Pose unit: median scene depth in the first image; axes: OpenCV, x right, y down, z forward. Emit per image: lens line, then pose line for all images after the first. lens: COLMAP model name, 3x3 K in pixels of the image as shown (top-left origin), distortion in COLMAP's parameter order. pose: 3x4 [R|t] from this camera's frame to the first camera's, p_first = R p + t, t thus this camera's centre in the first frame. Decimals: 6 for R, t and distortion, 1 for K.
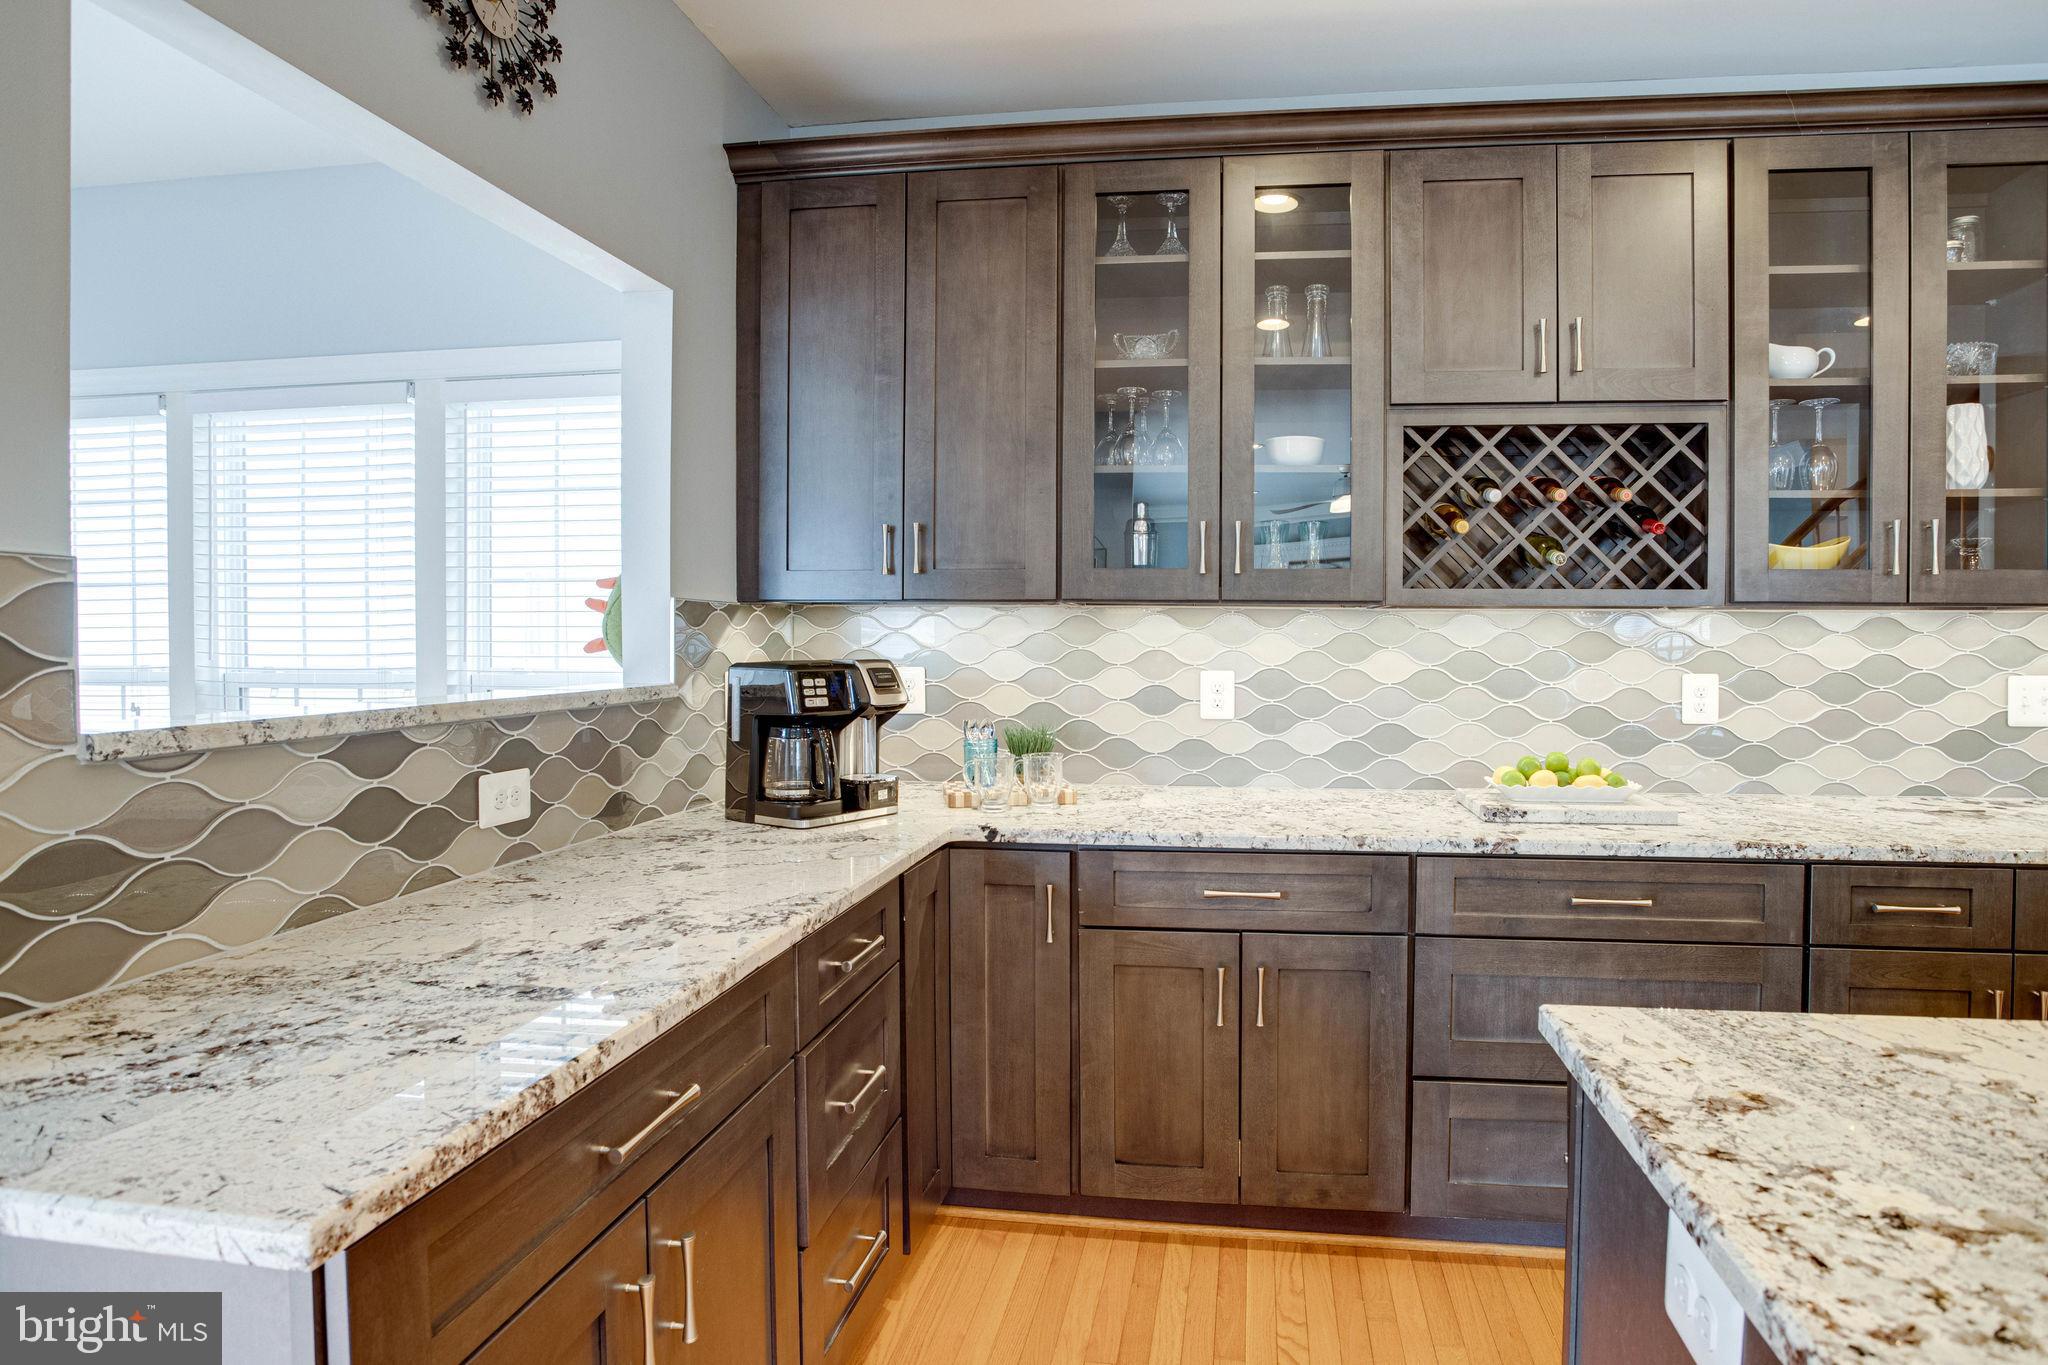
lens RADIAL K [[1034.8, 0, 1125.4], [0, 1034.8, 651.9], [0, 0, 1]] dist [-0.055530, 0.021960]
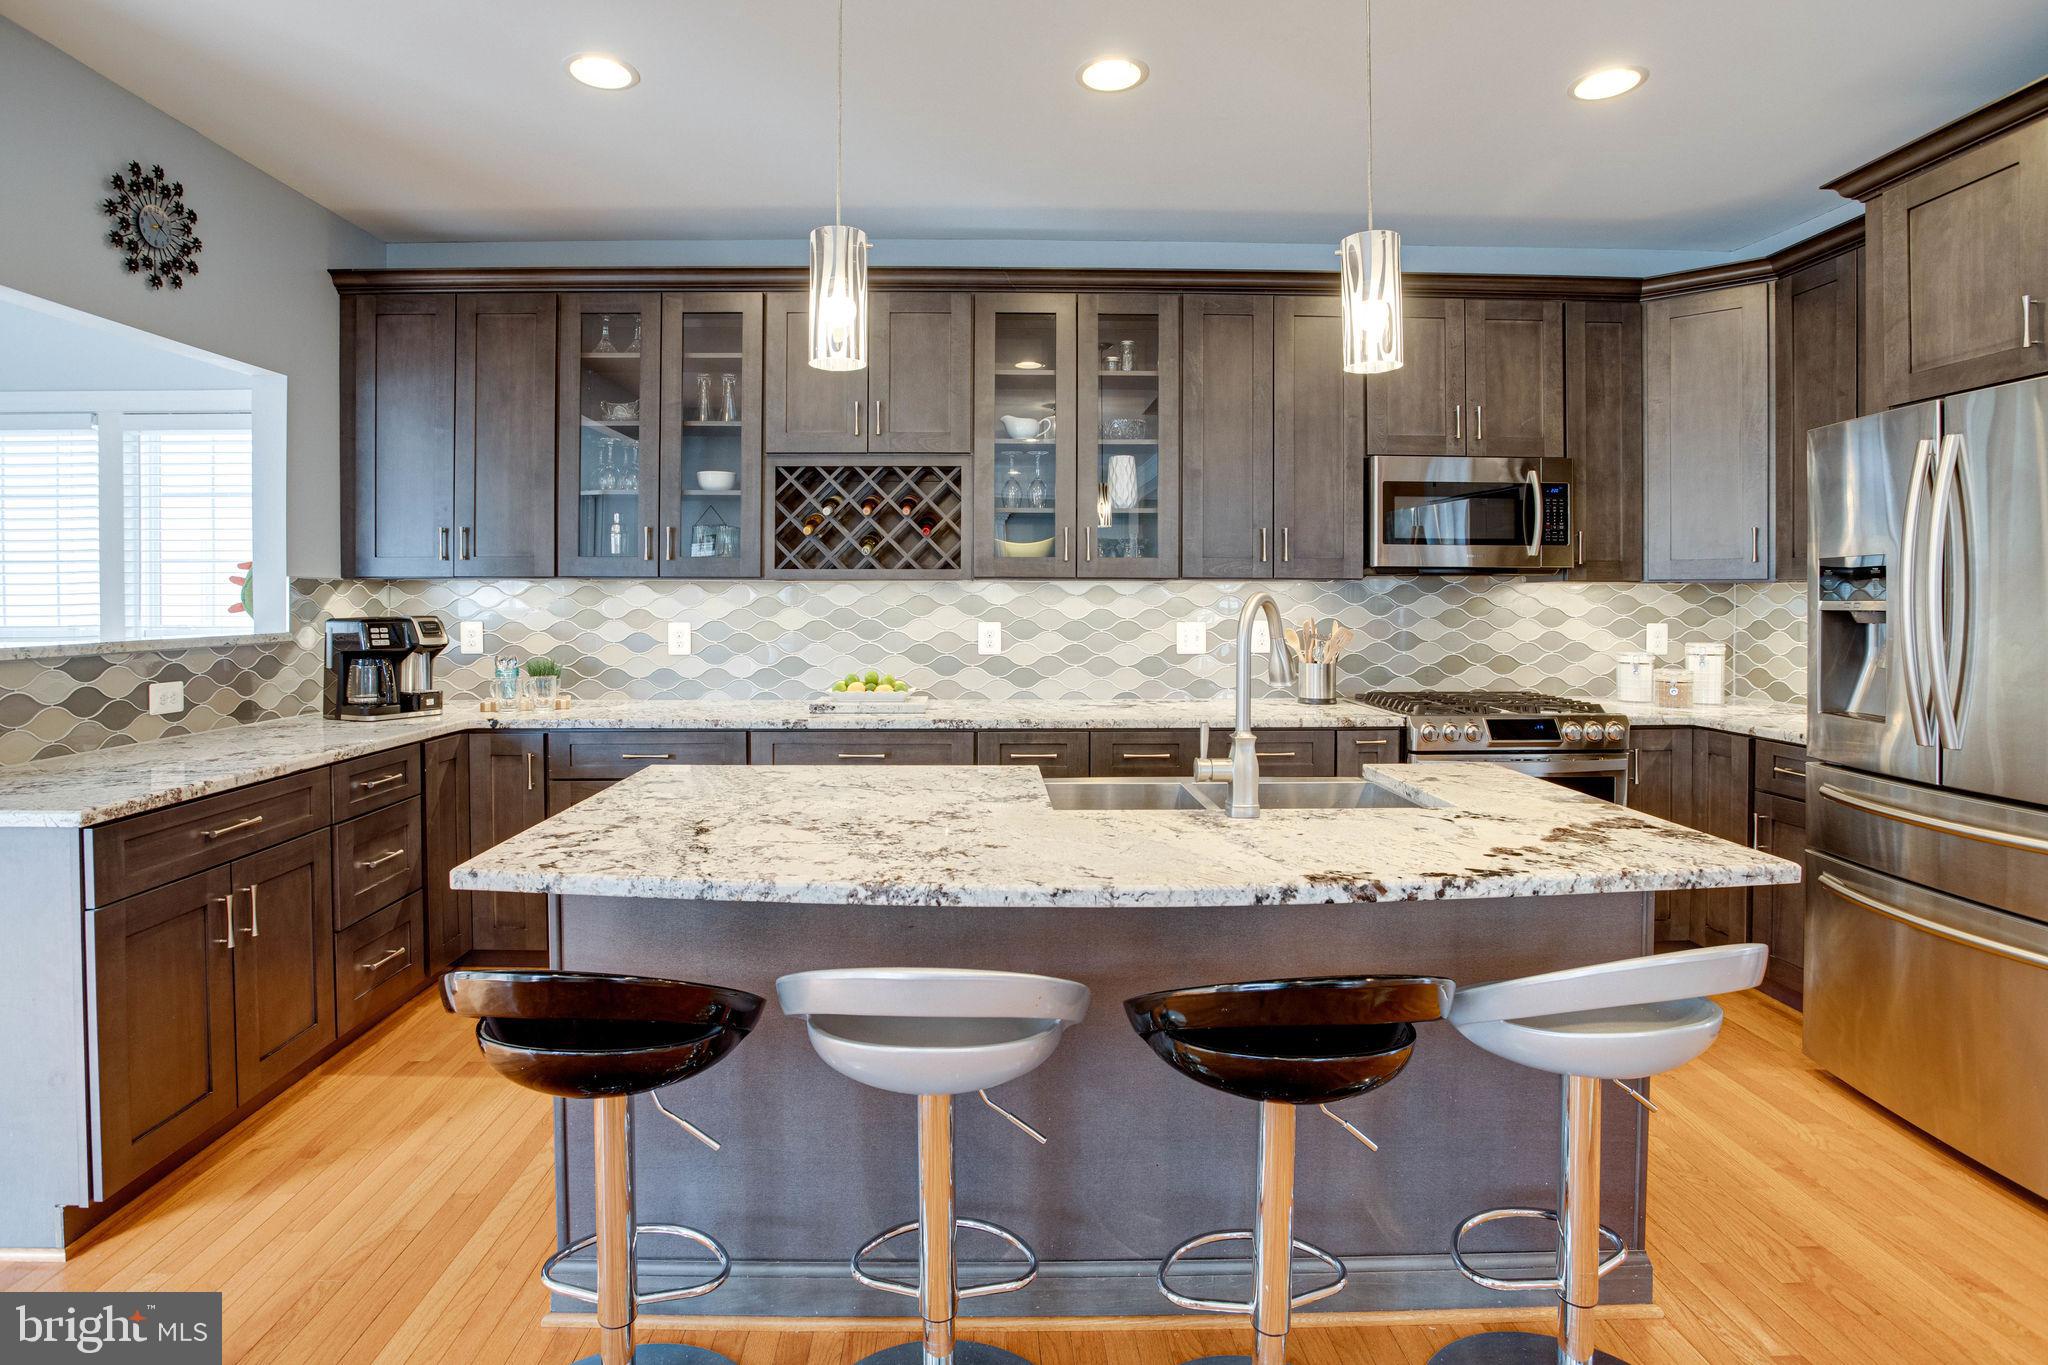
lens RADIAL K [[1034.8, 0, 994.0], [0, 1034.8, 608.9], [0, 0, 1]] dist [-0.055530, 0.021960]
pose [[0.991863, -0.005209, 0.127204, 0.416680], [0.005764, 0.999975, -0.004000, 0.007900], [-0.127180, 0.004700, 0.991869, -0.642287]]
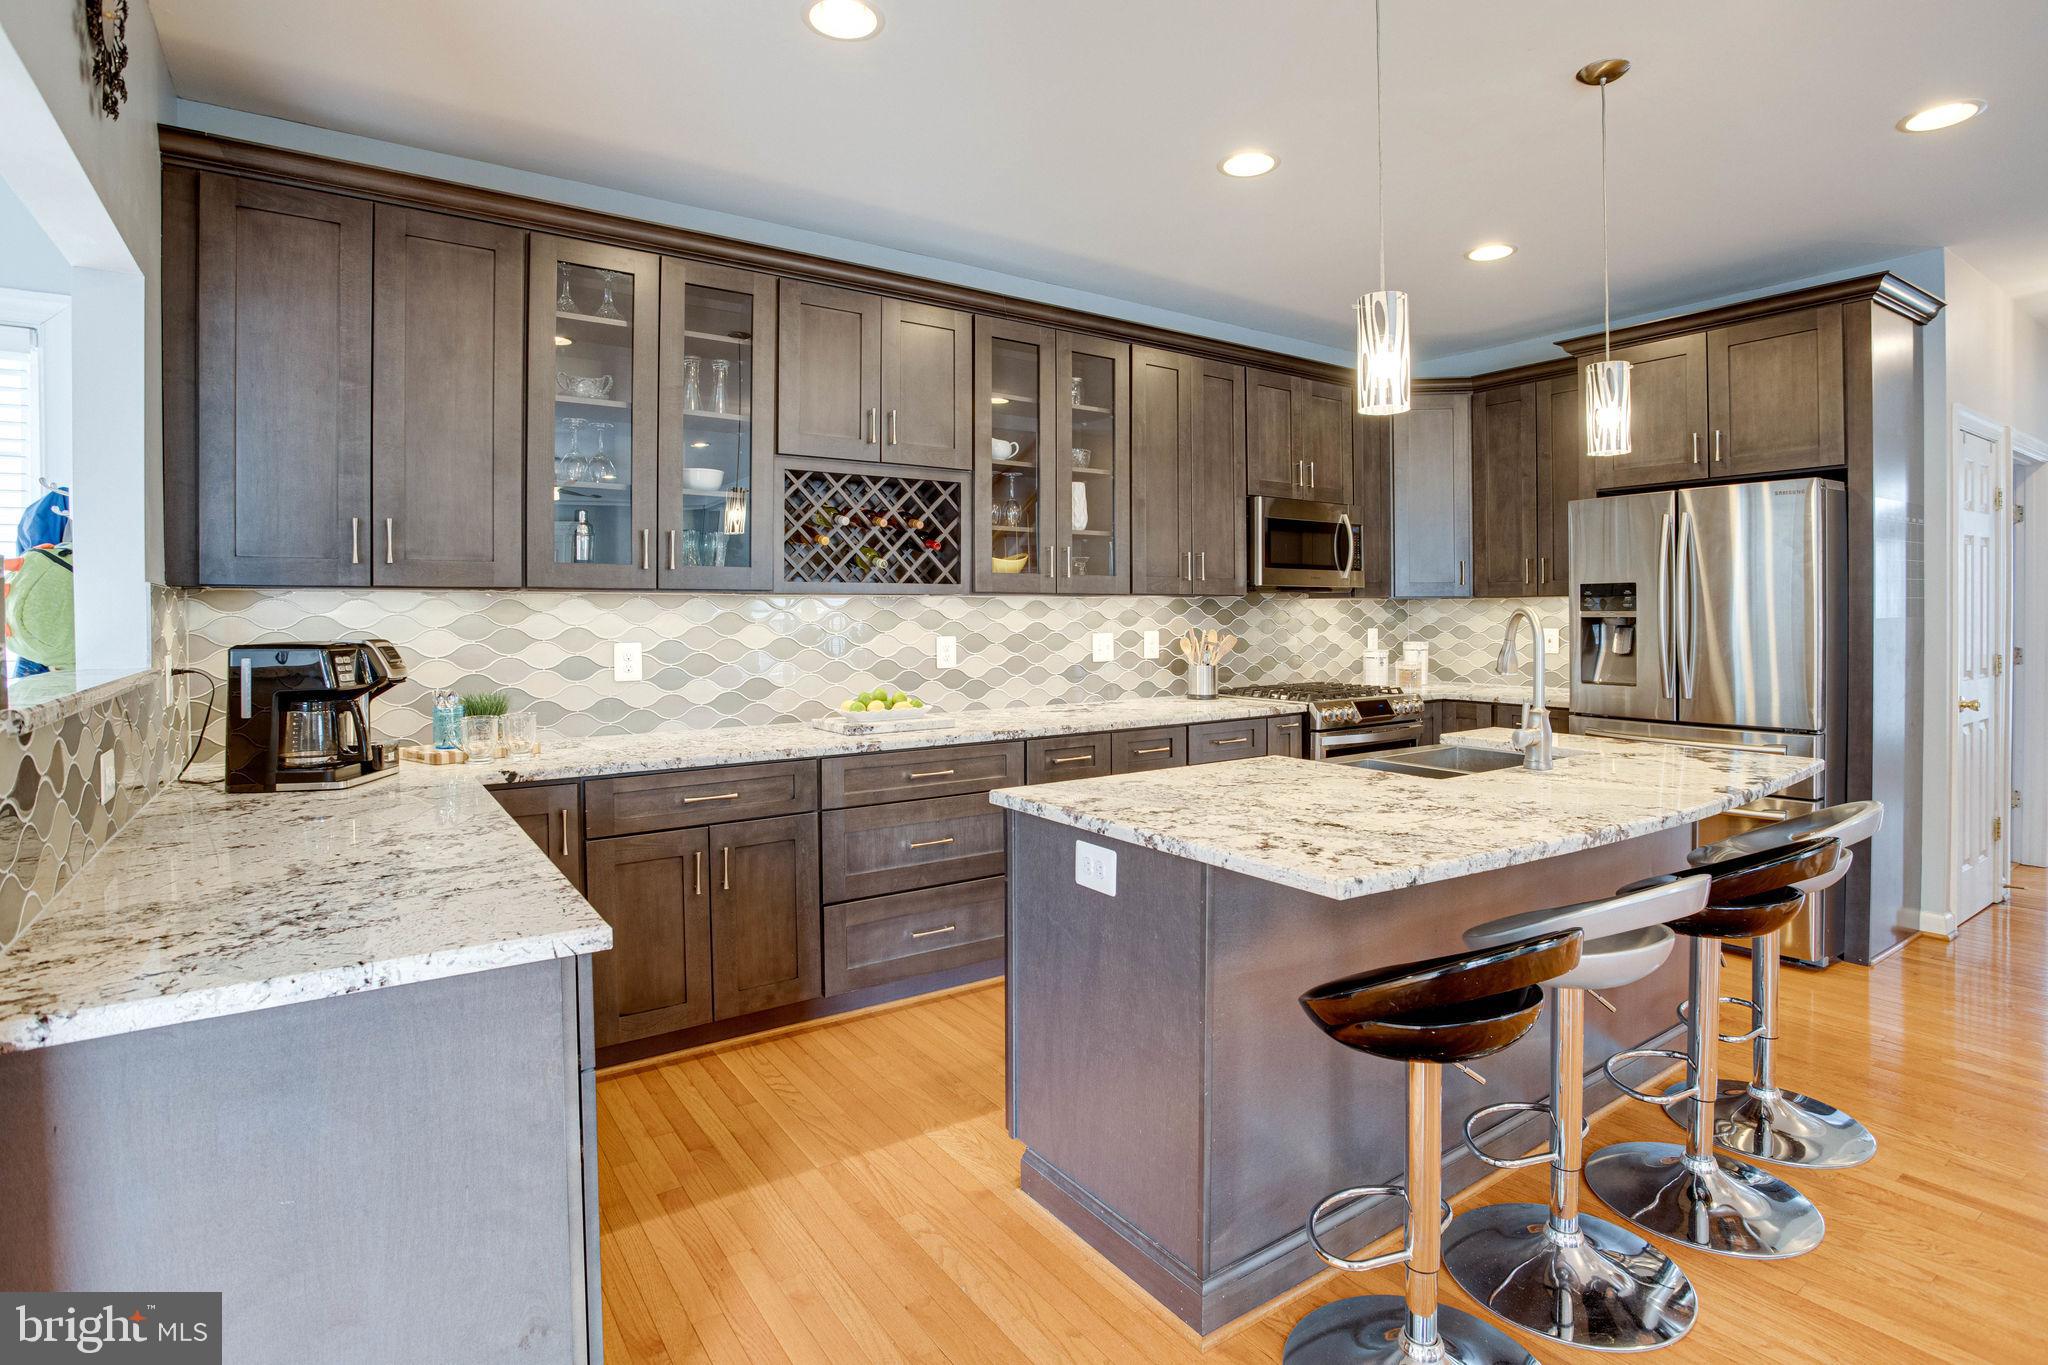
lens RADIAL K [[1034.8, 0, 1033.6], [0, 1034.8, 607.0], [0, 0, 1]] dist [-0.055530, 0.021960]
pose [[0.746635, -0.004331, 0.665220, -0.449476], [0.015661, 0.999816, -0.011068, -0.004311], [-0.665049, 0.018682, 0.746566, -0.321043]]
